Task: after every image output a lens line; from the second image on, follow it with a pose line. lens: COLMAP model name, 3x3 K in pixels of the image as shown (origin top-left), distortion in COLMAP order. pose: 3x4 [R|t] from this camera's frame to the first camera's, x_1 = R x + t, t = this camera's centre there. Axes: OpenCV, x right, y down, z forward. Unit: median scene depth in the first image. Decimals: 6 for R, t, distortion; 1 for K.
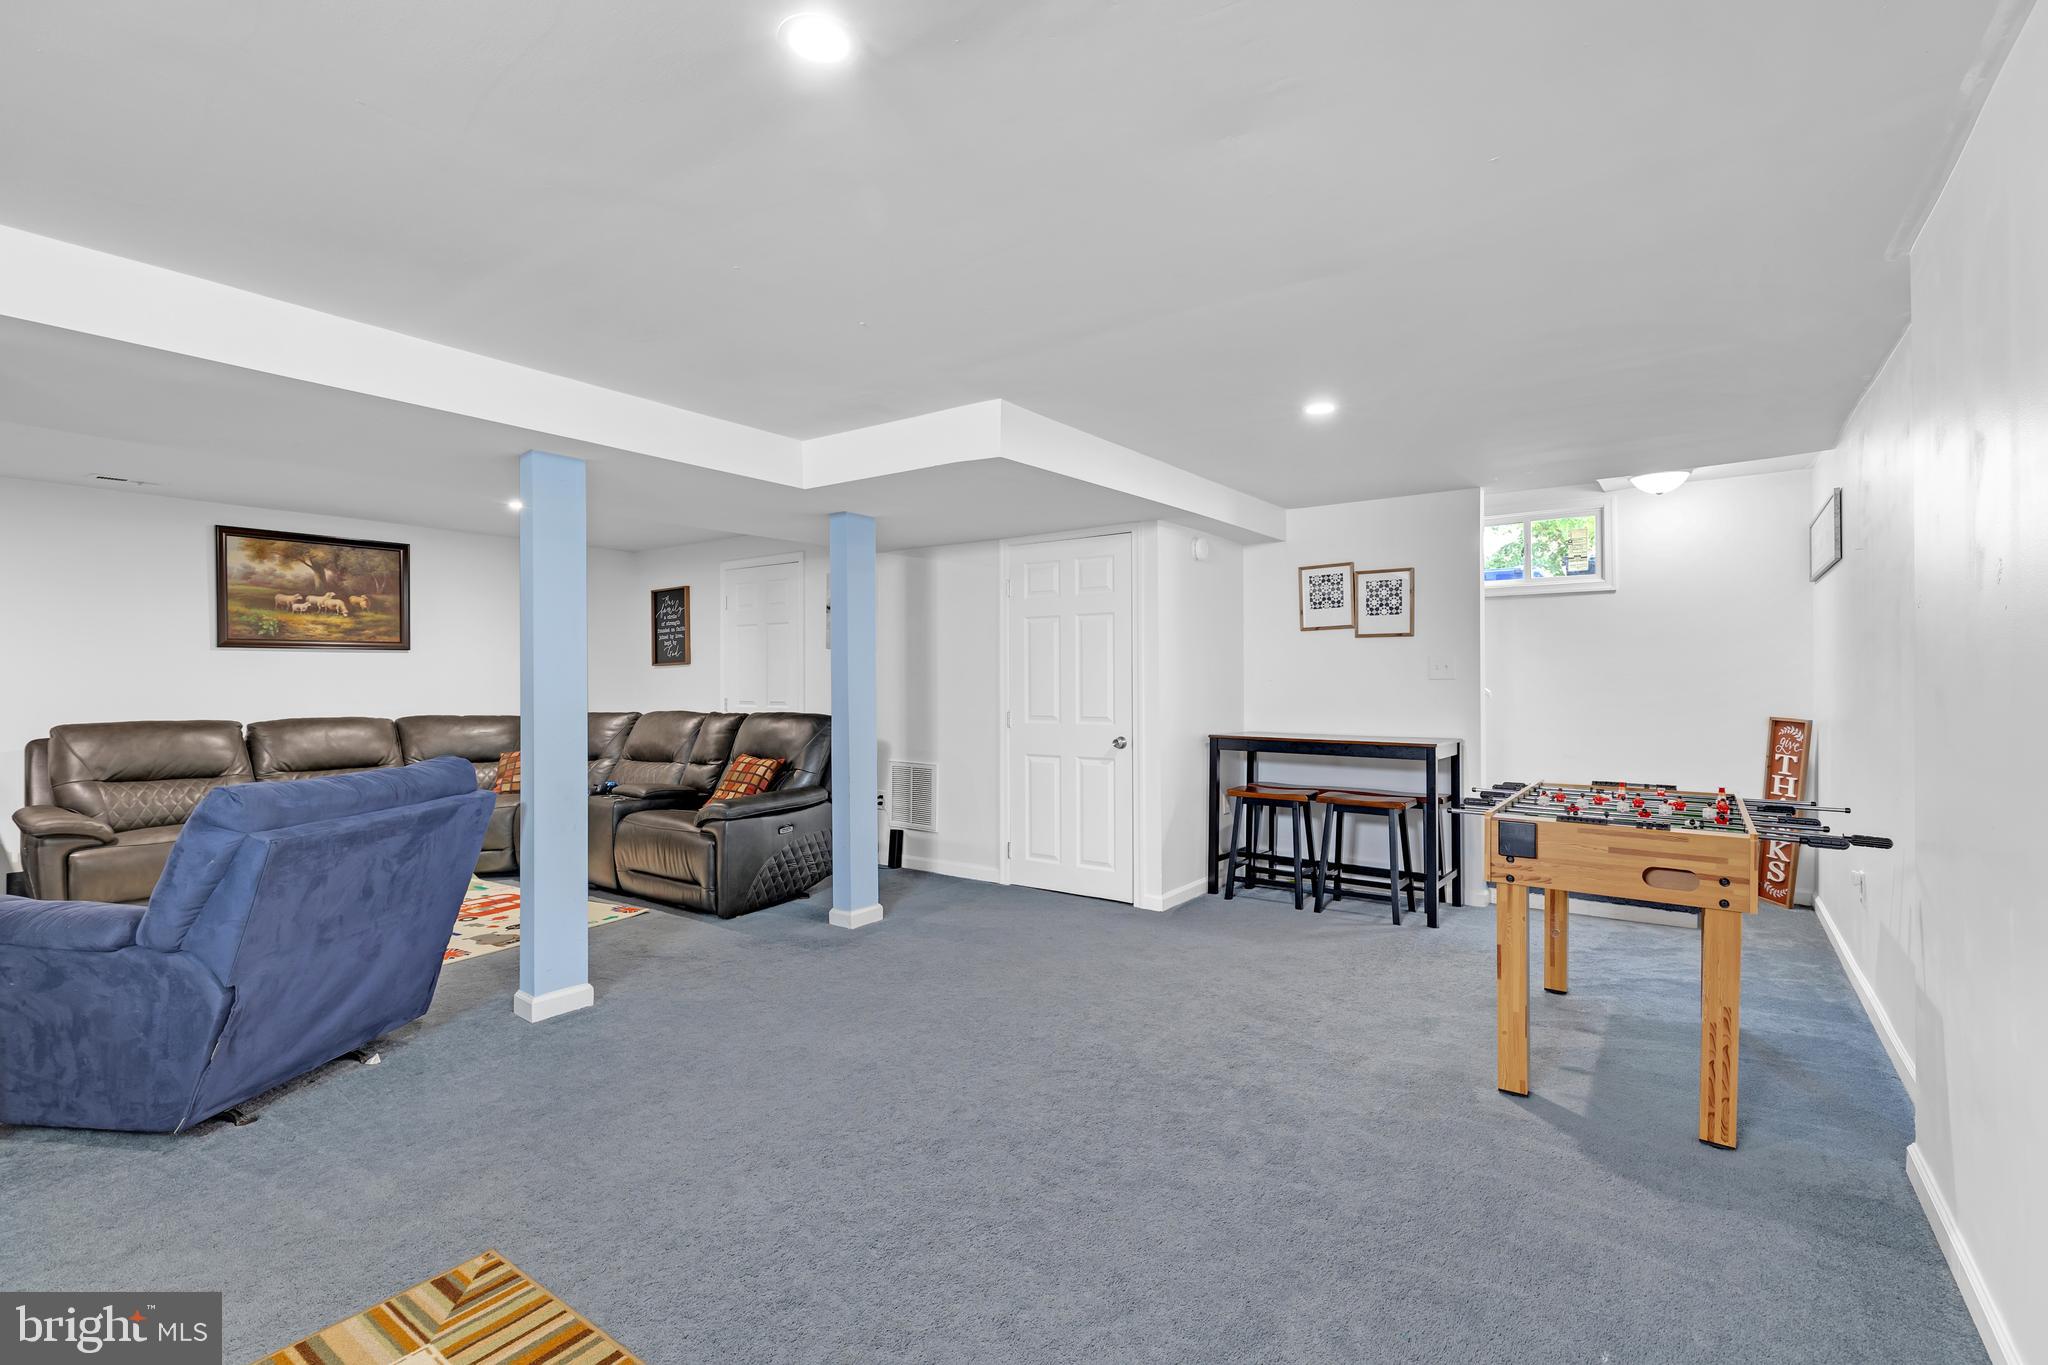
lens RADIAL K [[937.8, 0, 1020.2], [0, 937.8, 678.0], [0, 0, 1]] dist [-0.001748, -0.000170]
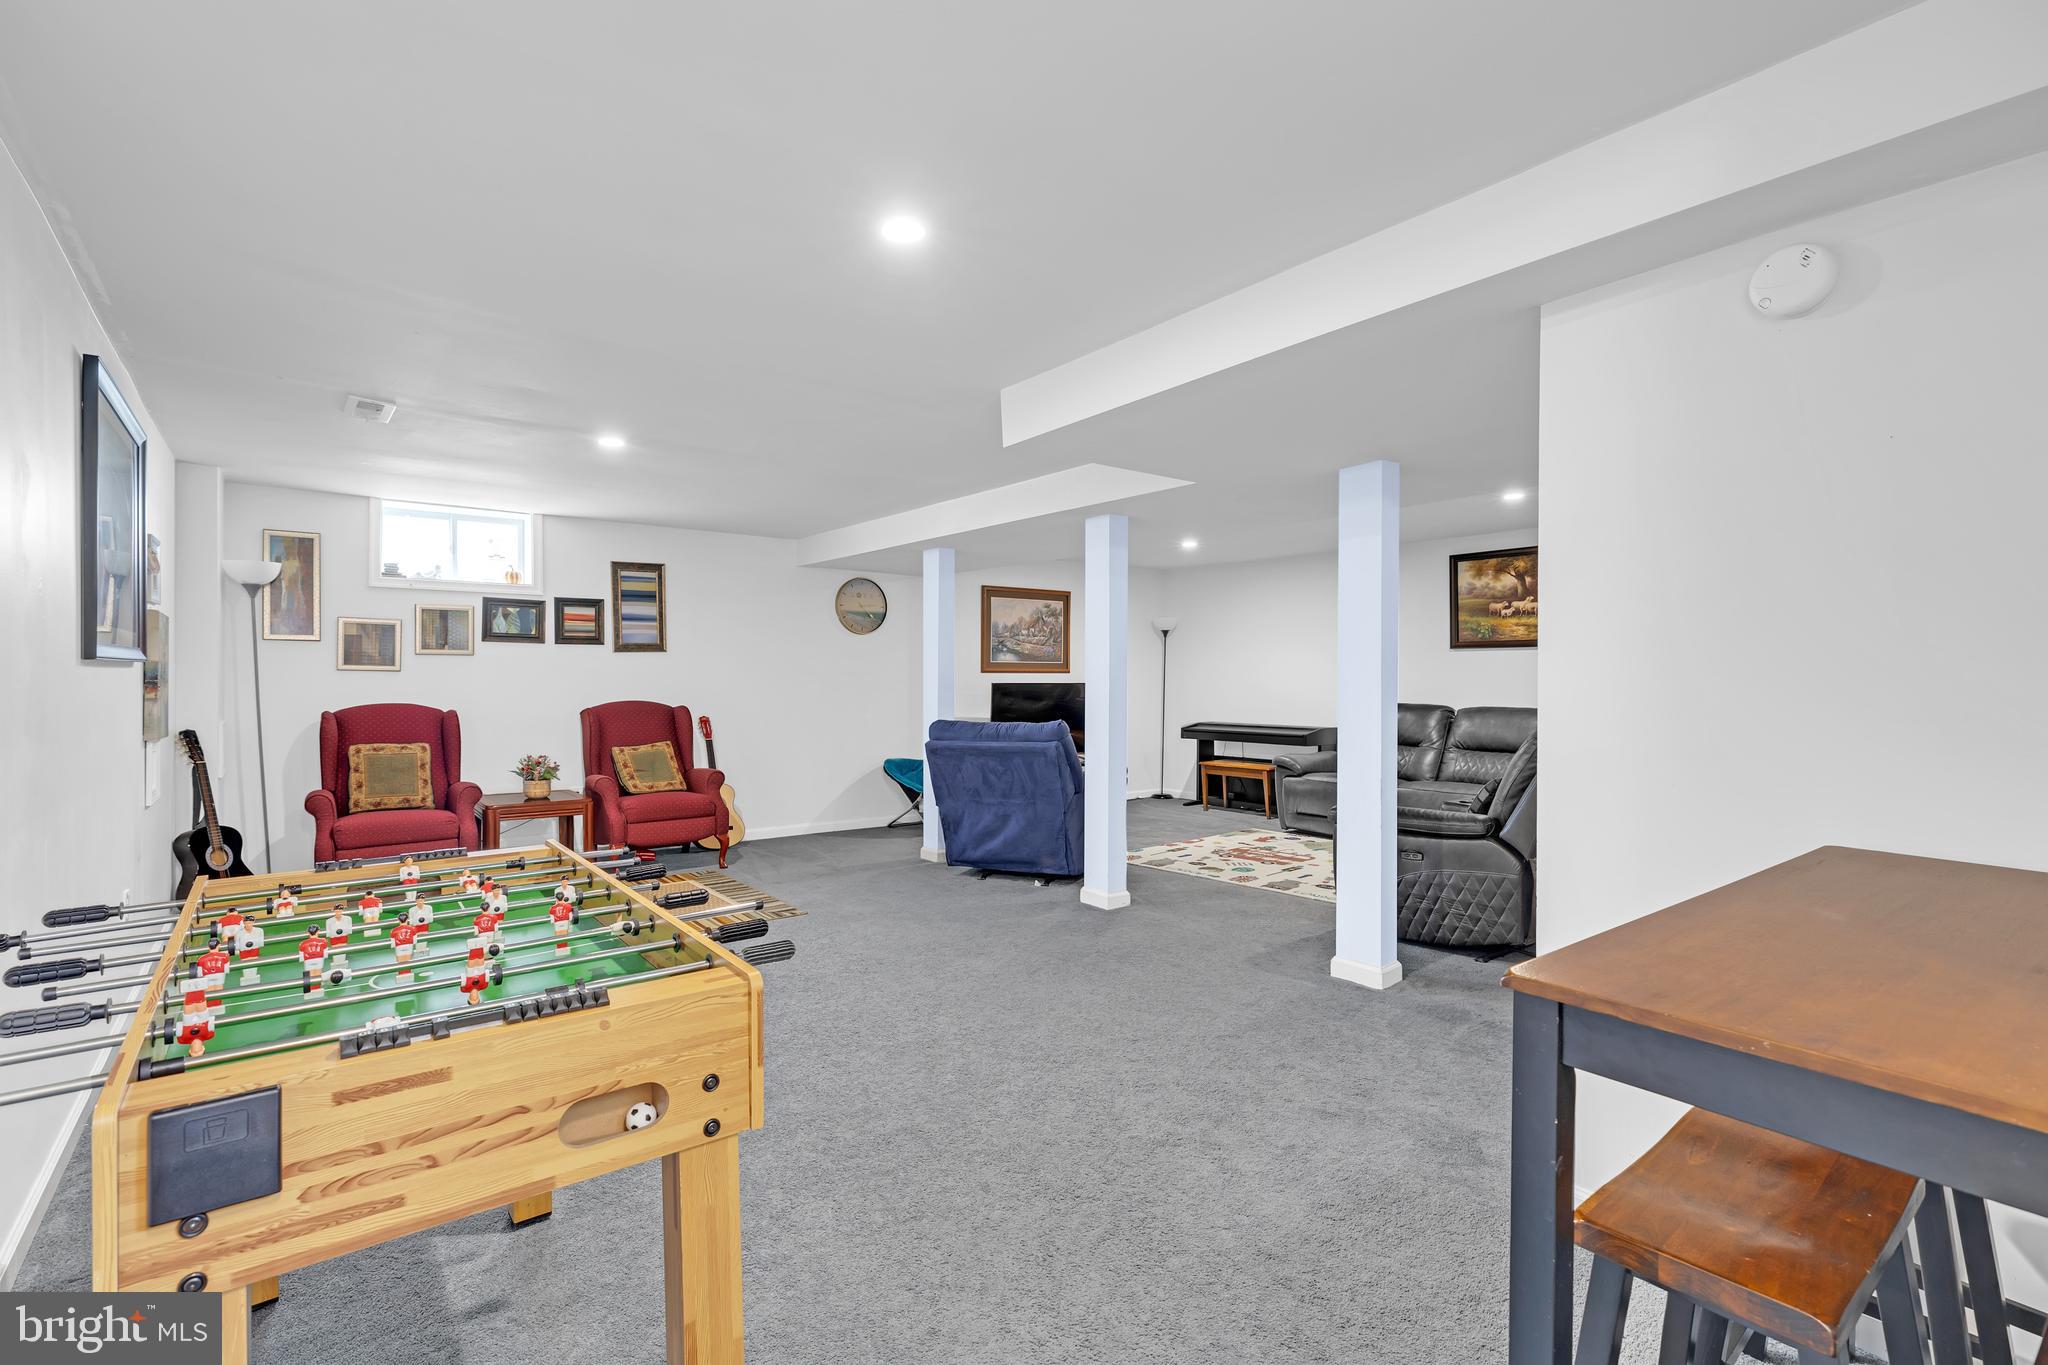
lens RADIAL K [[937.8, 0, 1019.5], [0, 937.8, 683.5], [0, 0, 1]] dist [-0.001748, -0.000170]
pose [[-0.278737, 0.004613, -0.960356, 0.546843], [-0.009238, 0.999929, 0.007485, 0.010717], [0.960323, 0.010958, -0.278675, 0.763484]]
